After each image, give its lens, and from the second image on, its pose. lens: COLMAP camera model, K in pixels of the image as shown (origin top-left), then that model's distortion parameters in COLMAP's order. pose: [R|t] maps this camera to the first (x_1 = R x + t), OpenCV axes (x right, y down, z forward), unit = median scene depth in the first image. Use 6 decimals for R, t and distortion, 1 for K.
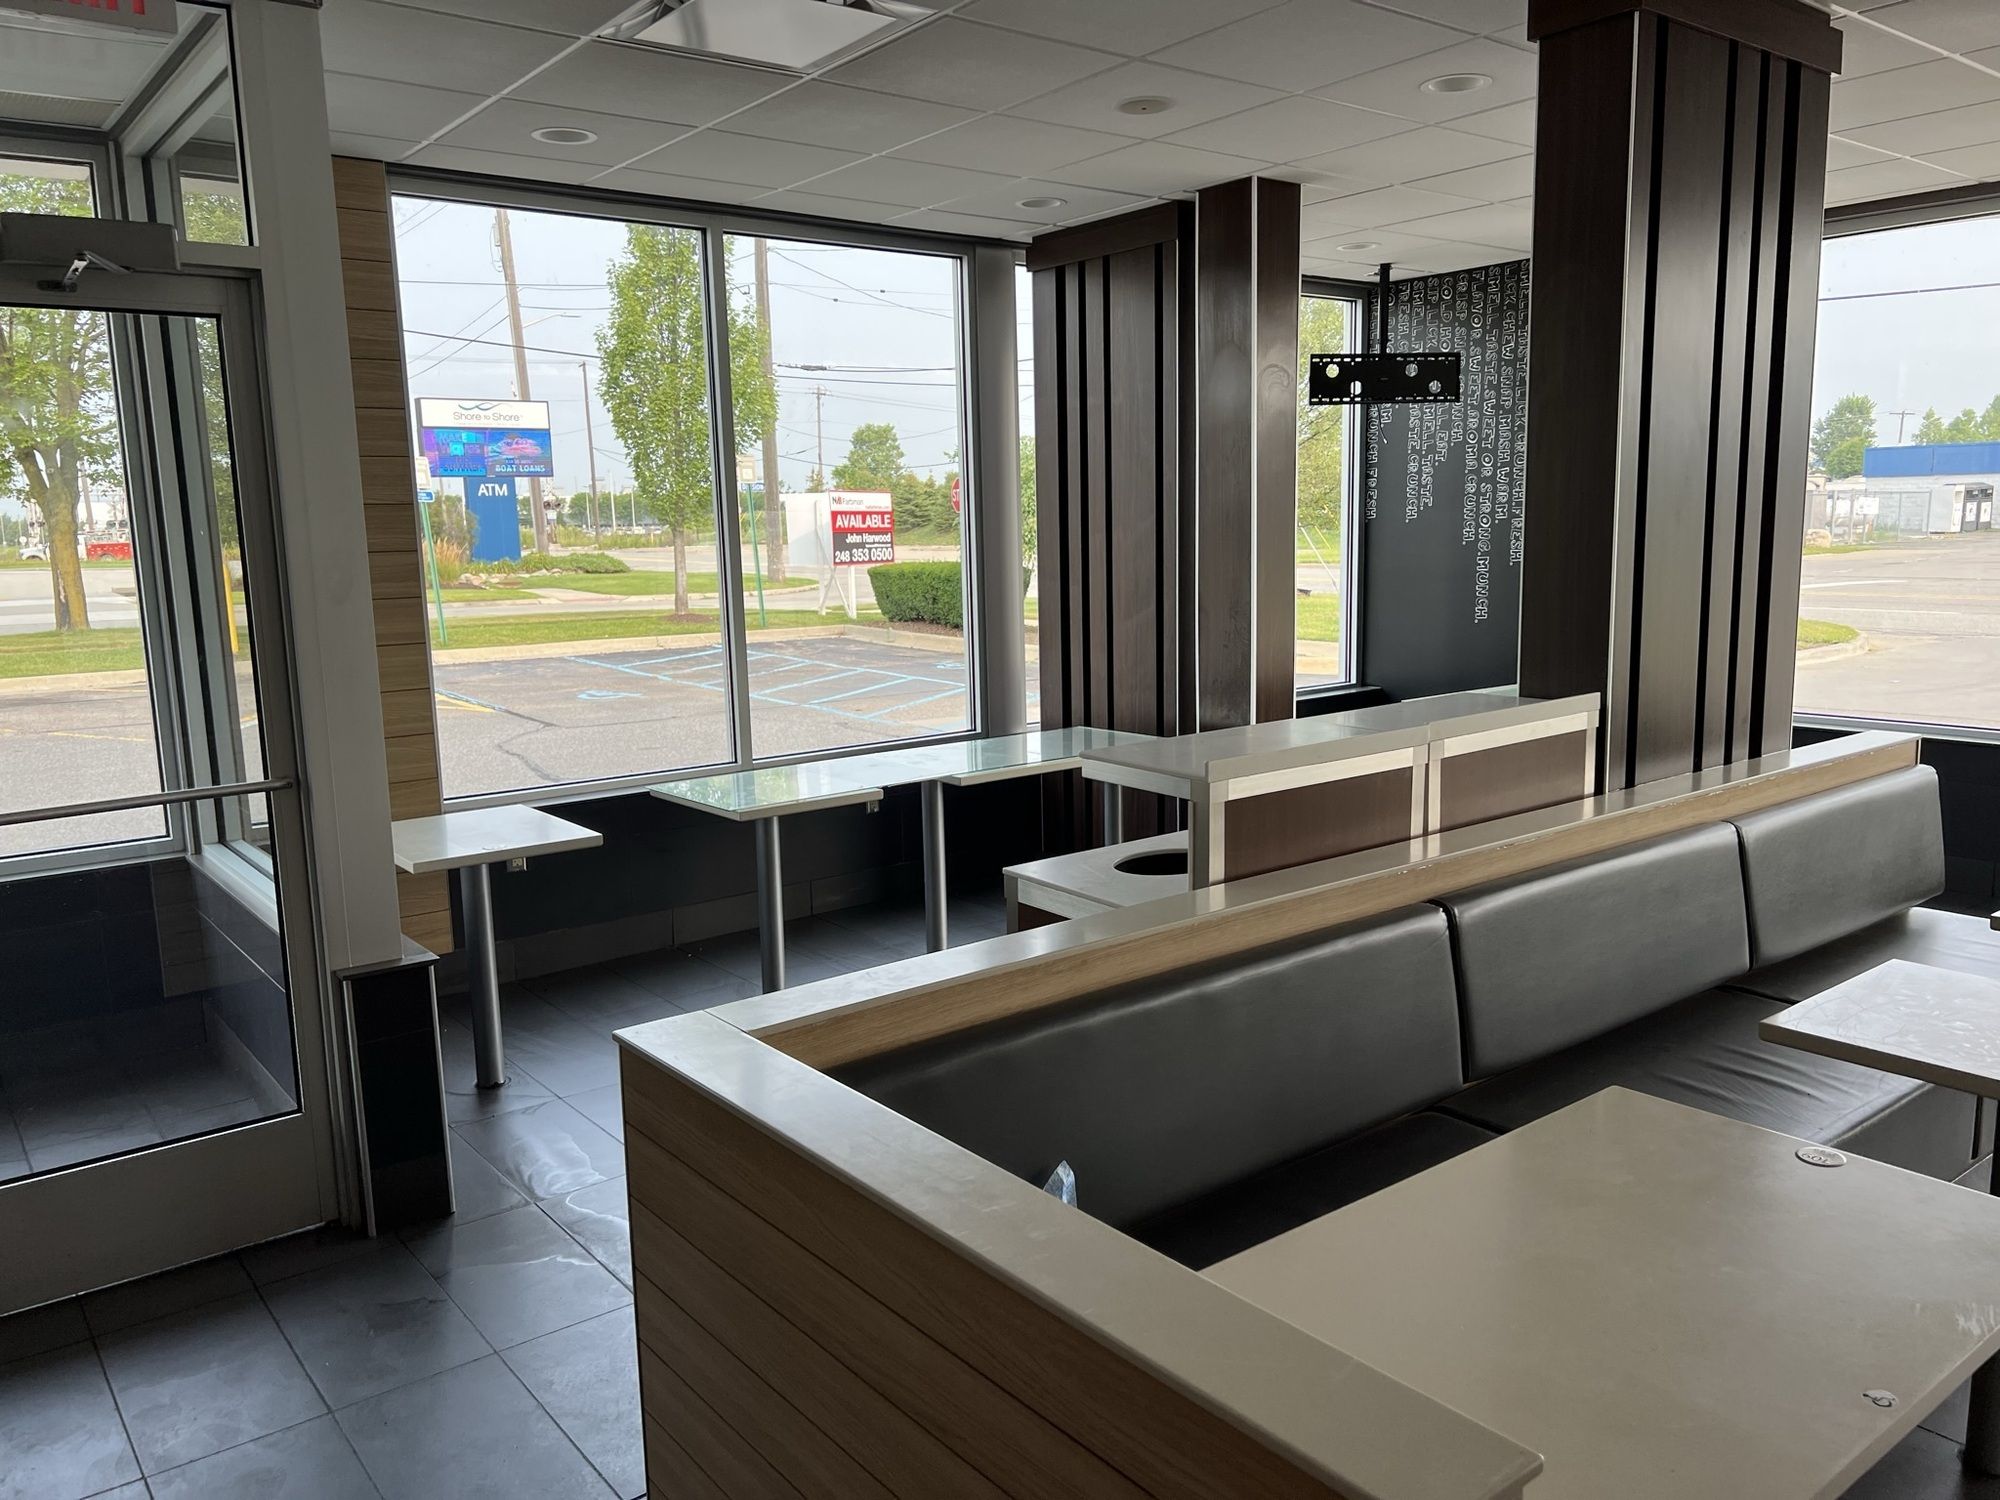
lens RADIAL K [[1519.2, 0, 1027.2], [0, 1519.2, 744.7], [0, 0, 1]] dist [0.024513, -0.007258]
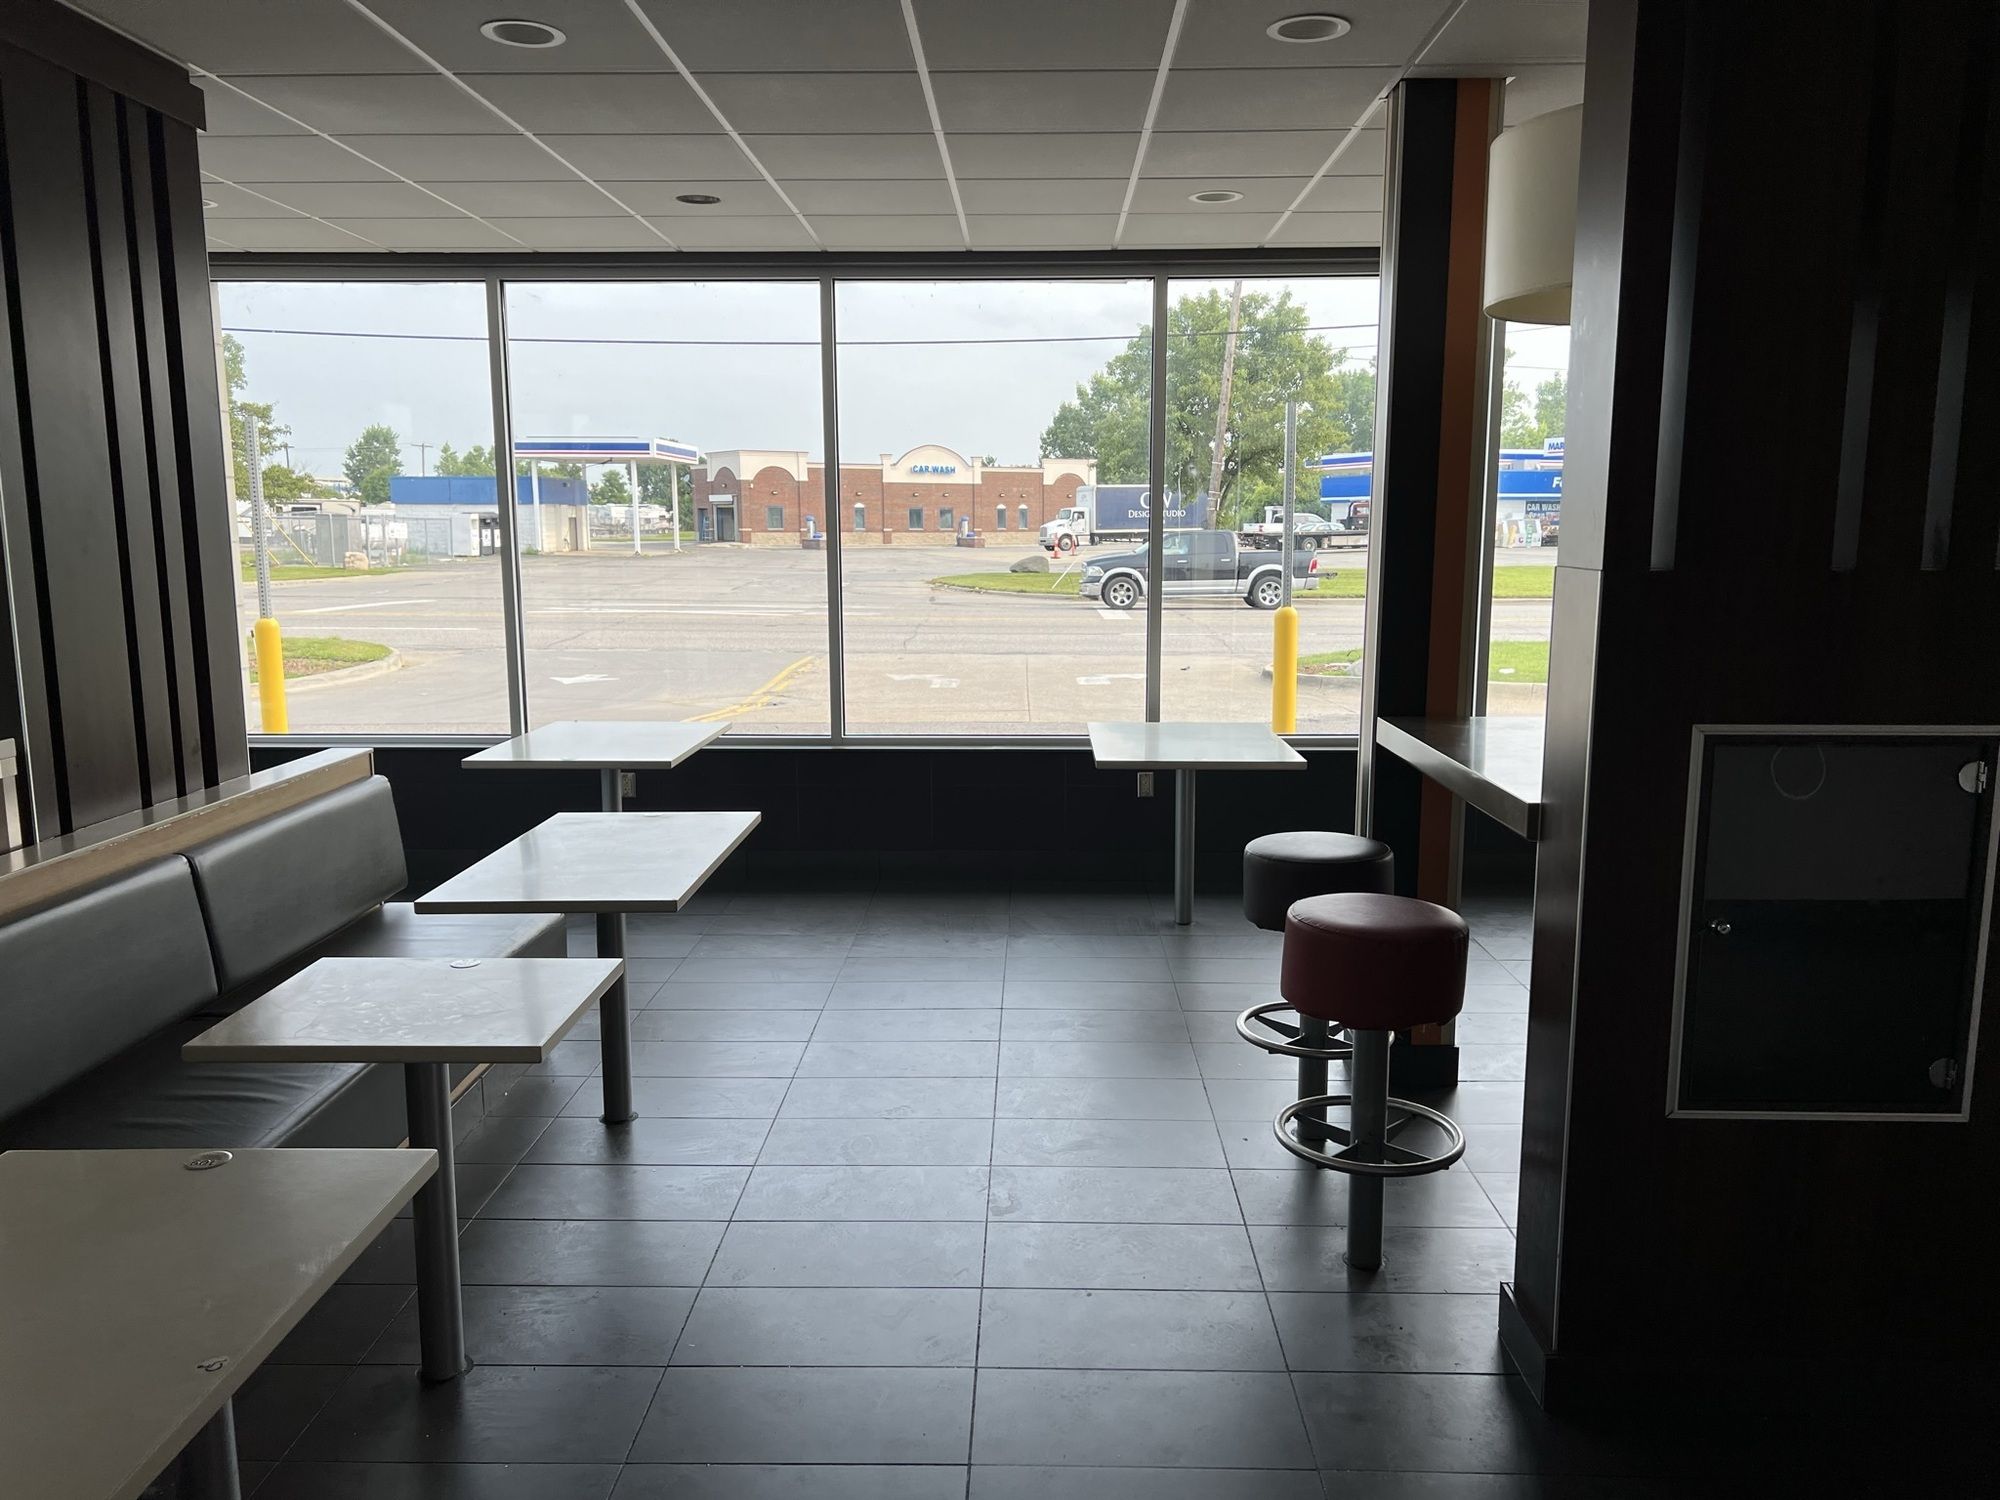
lens RADIAL K [[1498.6, 0, 1000.0], [0, 1498.6, 750.0], [0, 0, 1]] dist [0.085523, -0.113146]
pose [[0.645249, -0.095745, 0.757949, 0.040199], [0.103159, 0.993949, 0.037736, 0.000379], [-0.756975, 0.053840, 0.651221, -0.052212]]
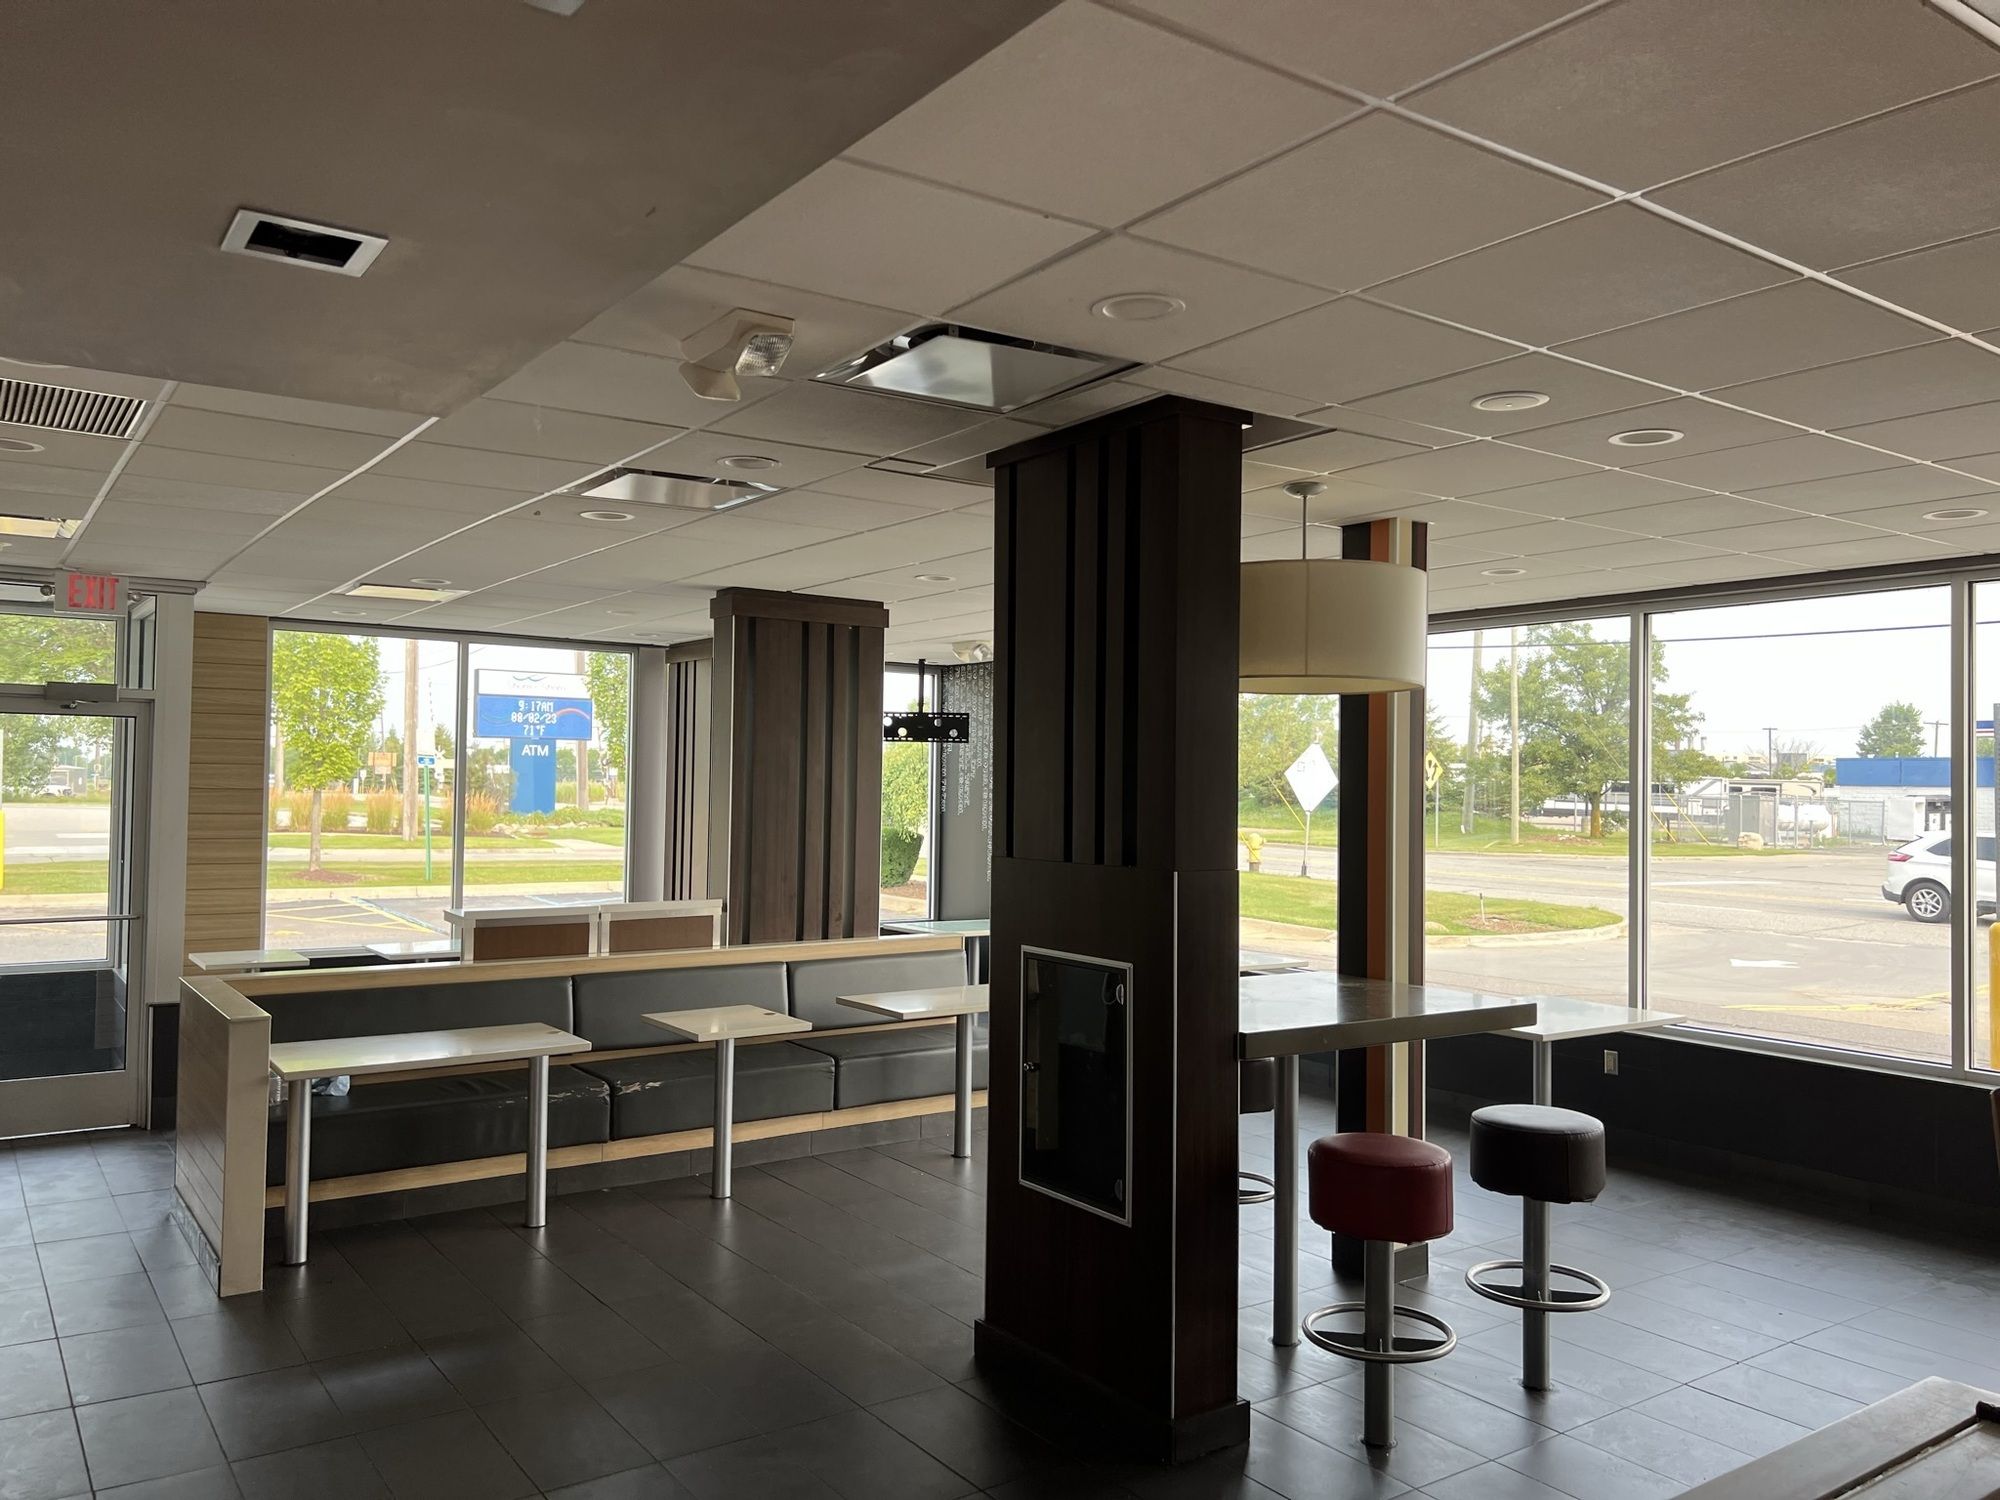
lens RADIAL K [[1462.2, 0, 1000.0], [0, 1462.2, 750.0], [0, 0, 1]] dist [0.051177, -0.000683]
pose [[0.998367, 0.036523, -0.043936, 0.650798], [-0.043611, 0.983945, -0.173063, 0.081029], [0.036910, 0.174696, 0.983930, -0.866743]]
